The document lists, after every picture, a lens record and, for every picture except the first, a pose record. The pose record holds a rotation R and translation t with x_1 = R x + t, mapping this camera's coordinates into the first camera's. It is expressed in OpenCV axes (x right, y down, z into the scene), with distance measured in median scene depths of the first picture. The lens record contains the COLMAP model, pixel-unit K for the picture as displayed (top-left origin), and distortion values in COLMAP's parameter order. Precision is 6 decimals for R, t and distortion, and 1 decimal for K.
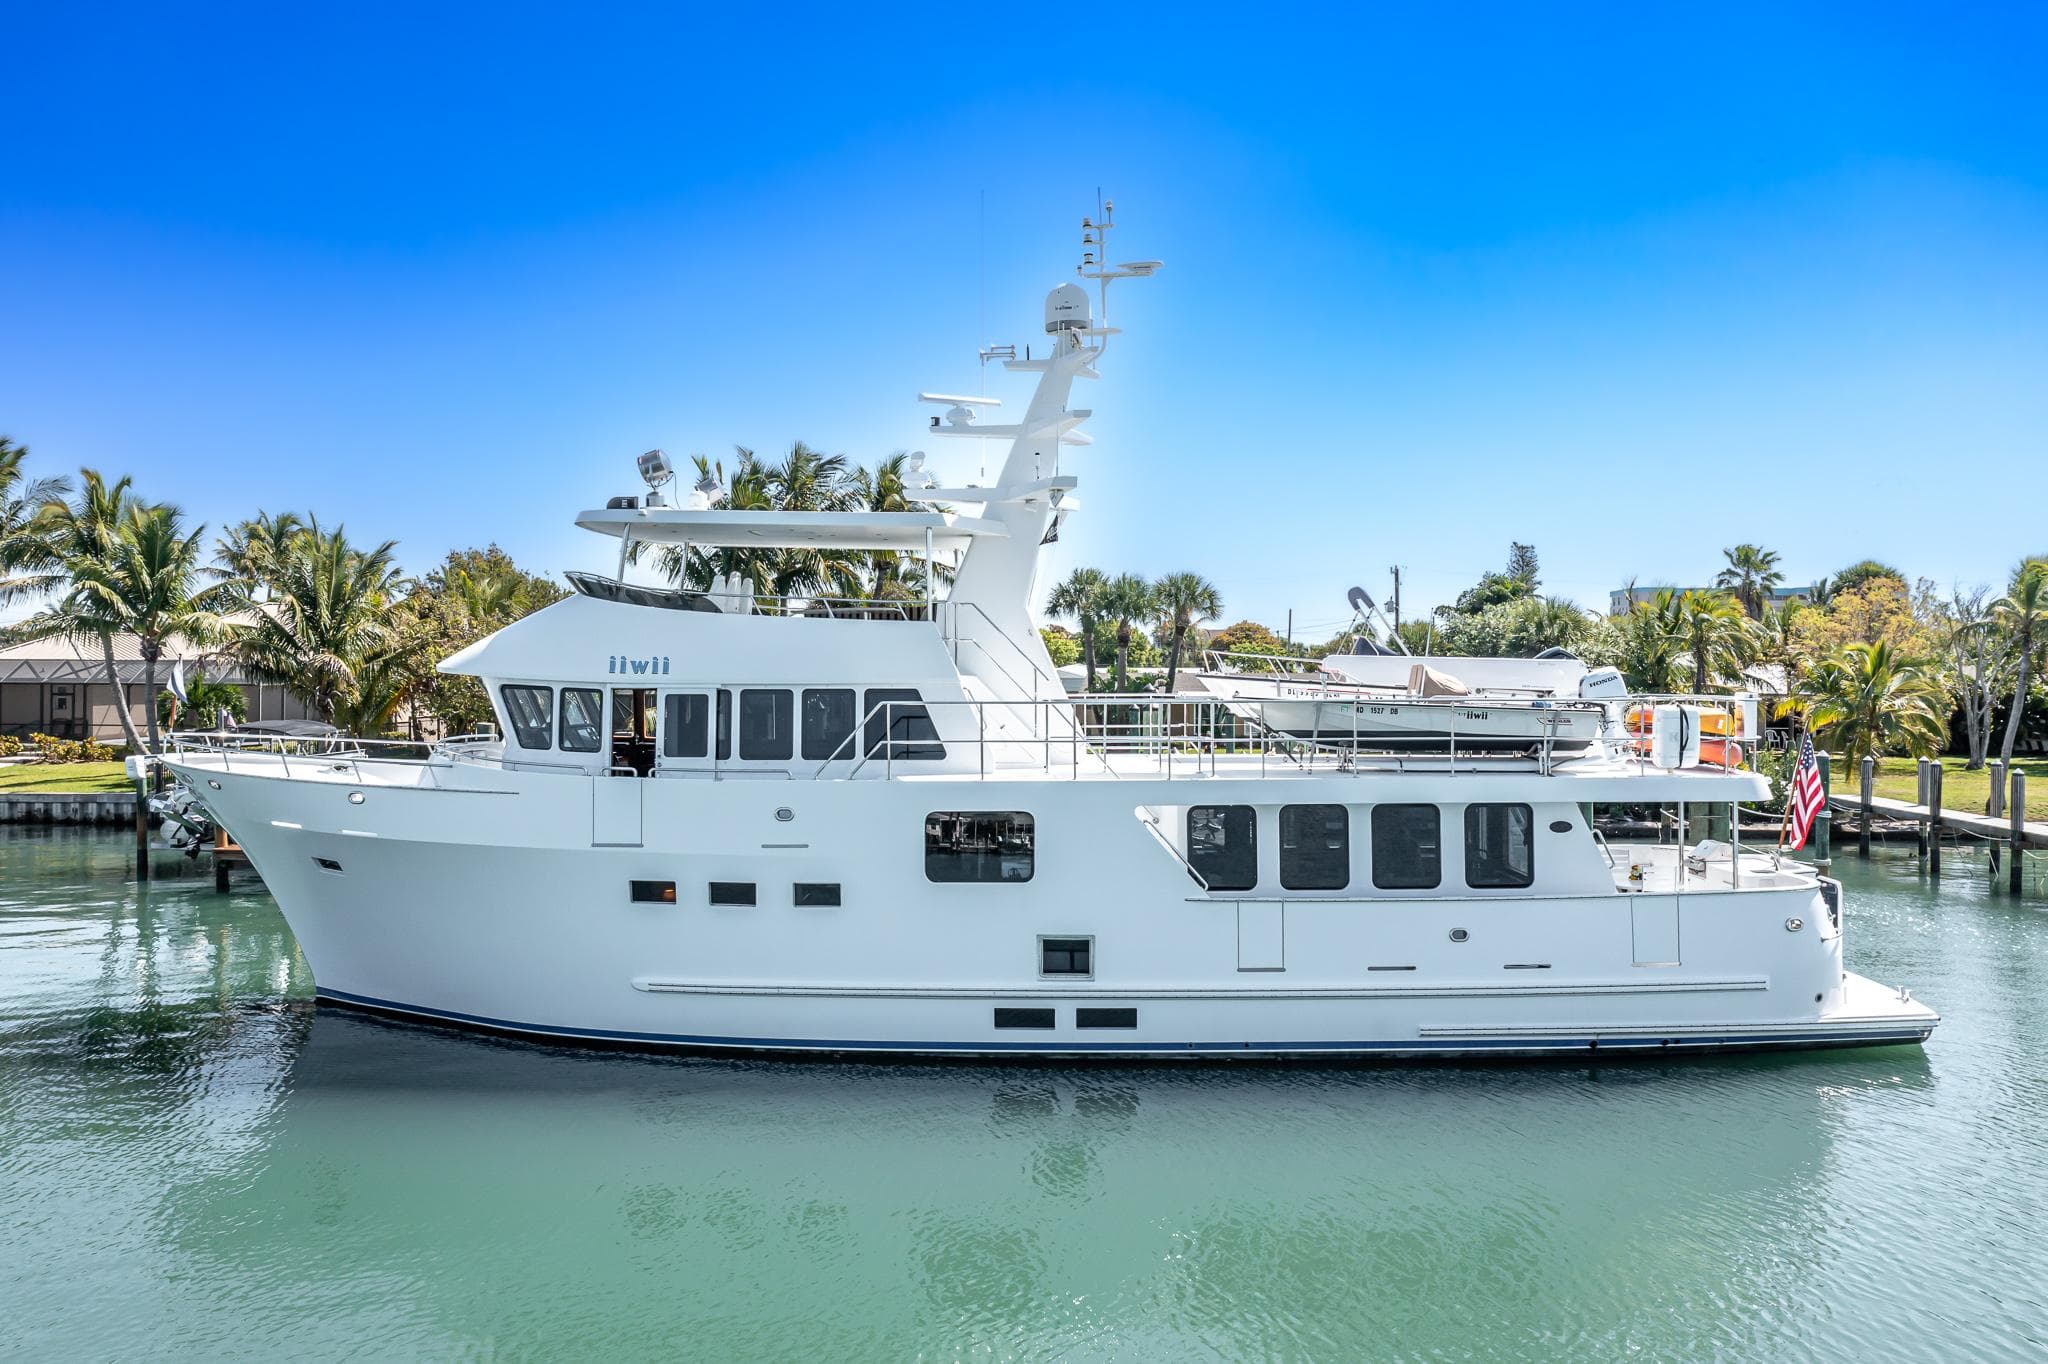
lens RADIAL K [[1626.8, 0, 1034.1], [0, 1626.8, 687.7], [0, 0, 1]] dist [-0.011590, 0.018501]
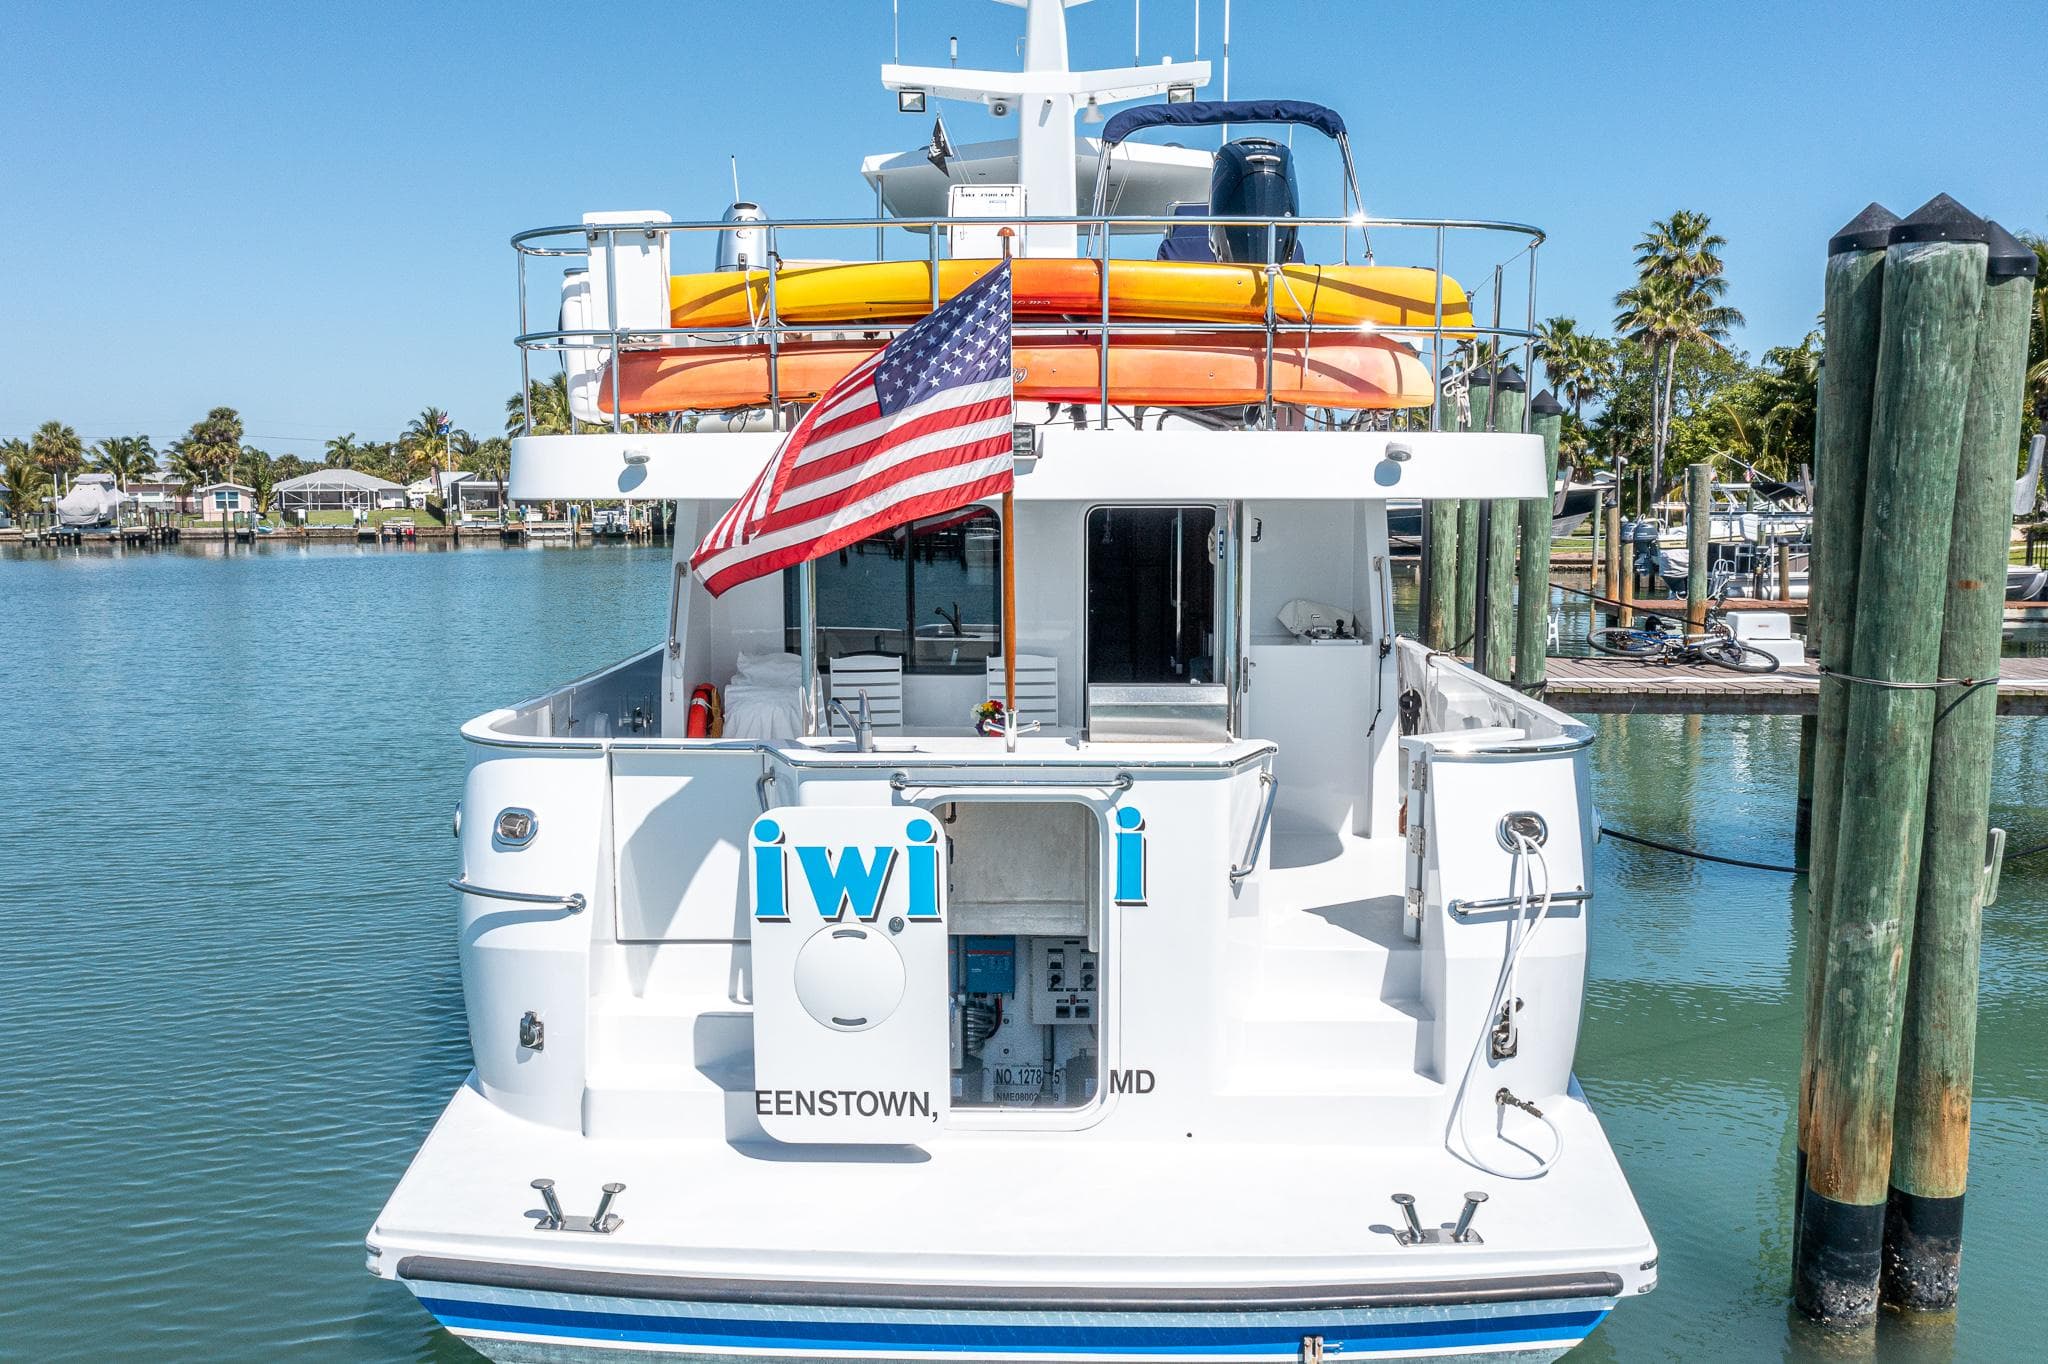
lens RADIAL K [[1626.8, 0, 1008.0], [0, 1626.8, 692.4], [0, 0, 1]] dist [-0.011590, 0.018501]
pose [[0.006383, 0.120112, -0.992740, 0.836374], [-0.009378, 0.992724, 0.120050, 0.067439], [0.999936, 0.008543, 0.007463, 1.111487]]
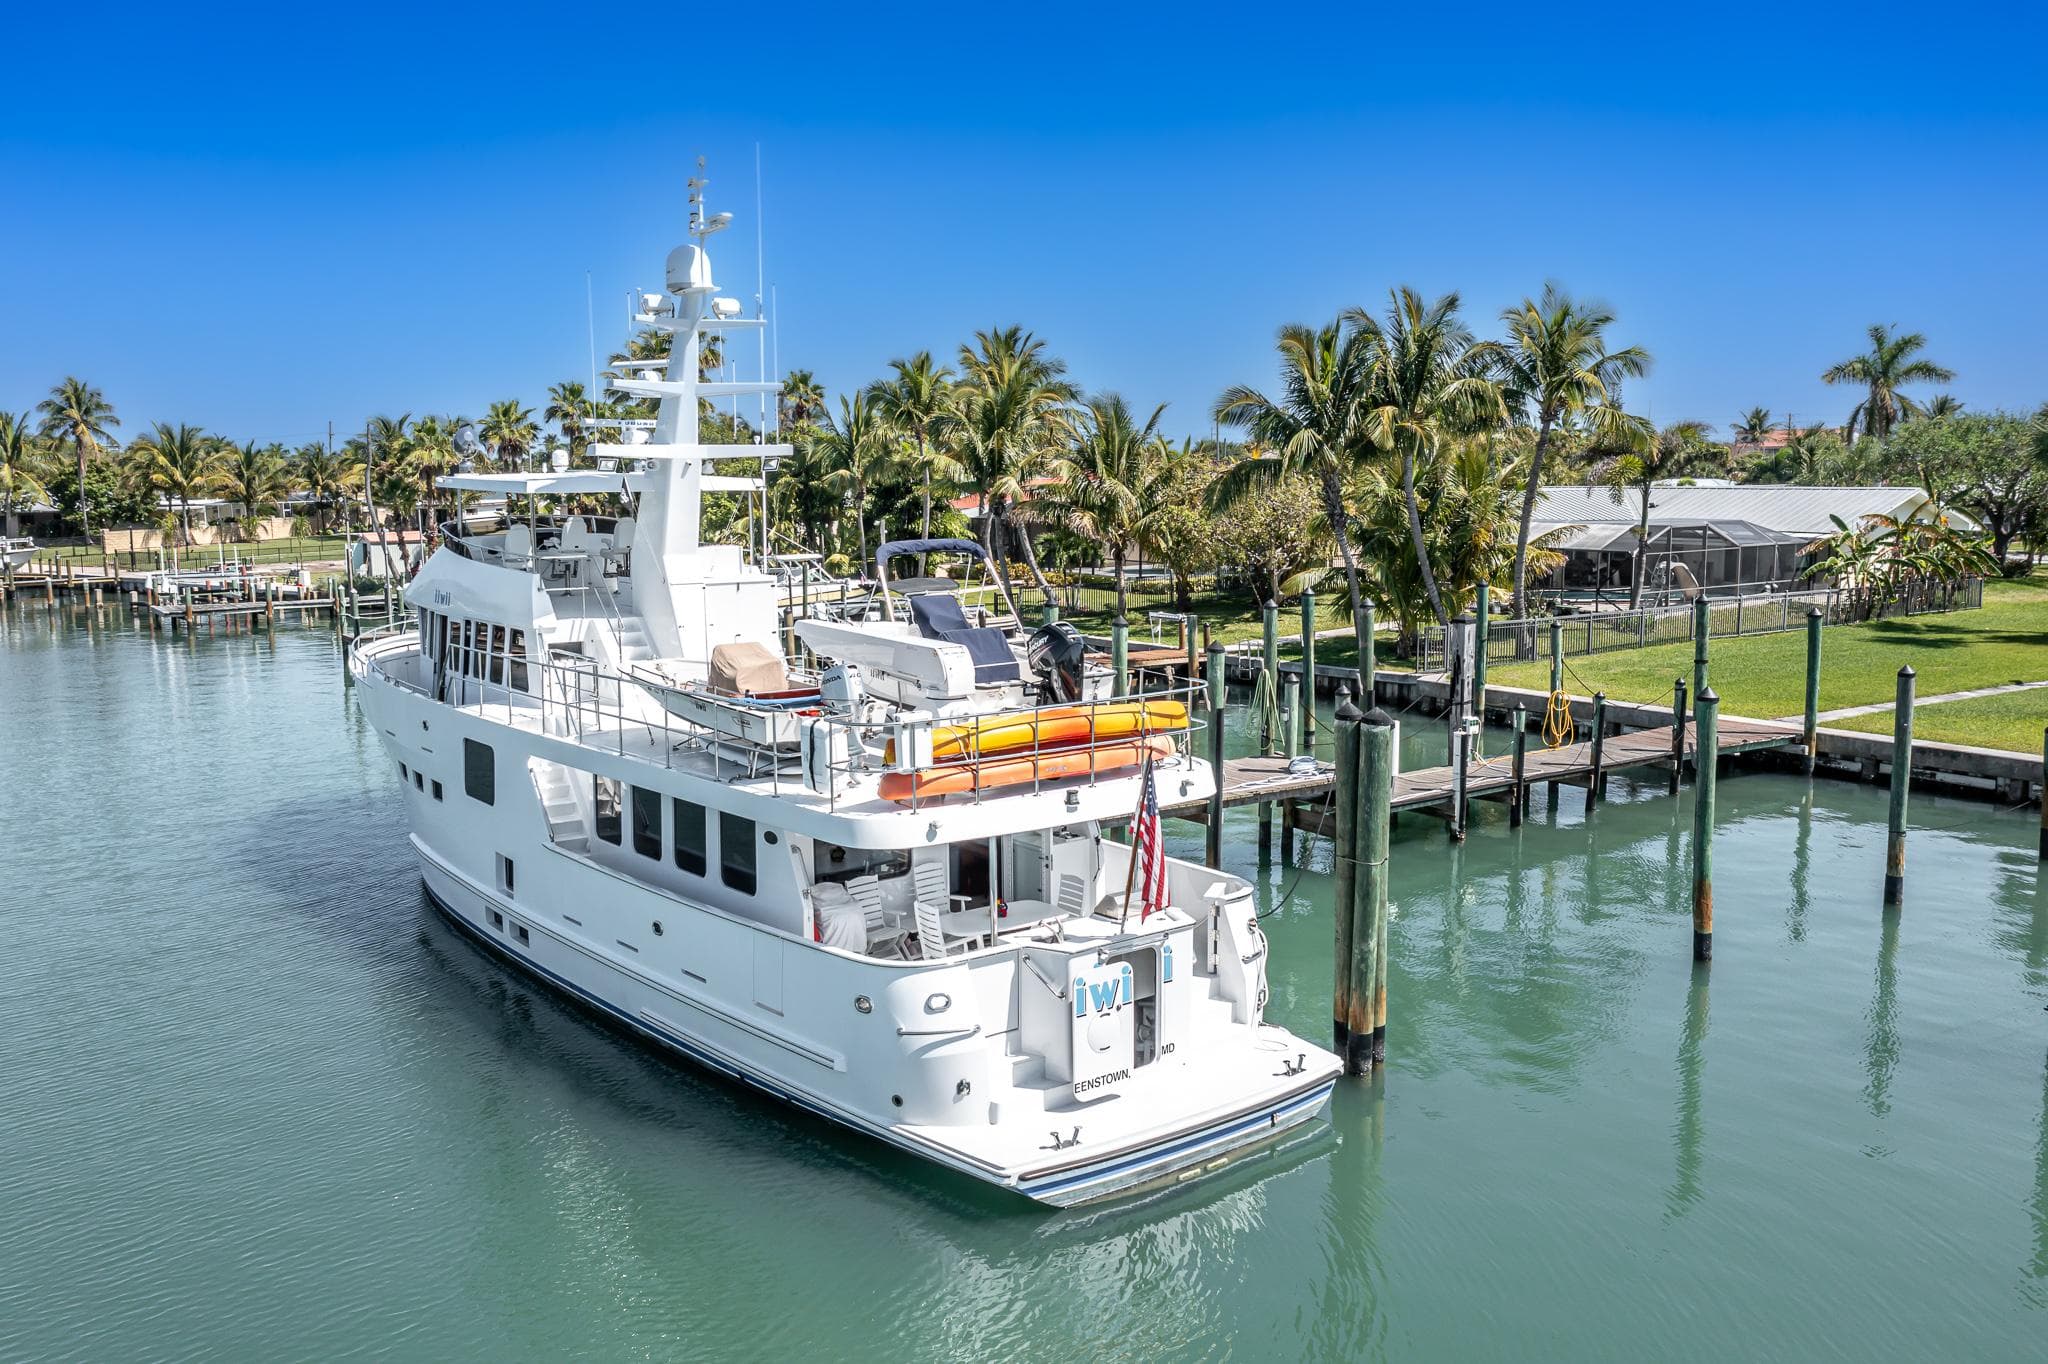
lens RADIAL K [[1626.8, 0, 1021.5], [0, 1626.8, 693.2], [0, 0, 1]] dist [-0.011590, 0.018501]
pose [[0.633483, 0.101445, -0.767077, 1.110565], [-0.003048, 0.991688, 0.128632, -0.111875], [0.773750, -0.079148, 0.628527, 0.554229]]
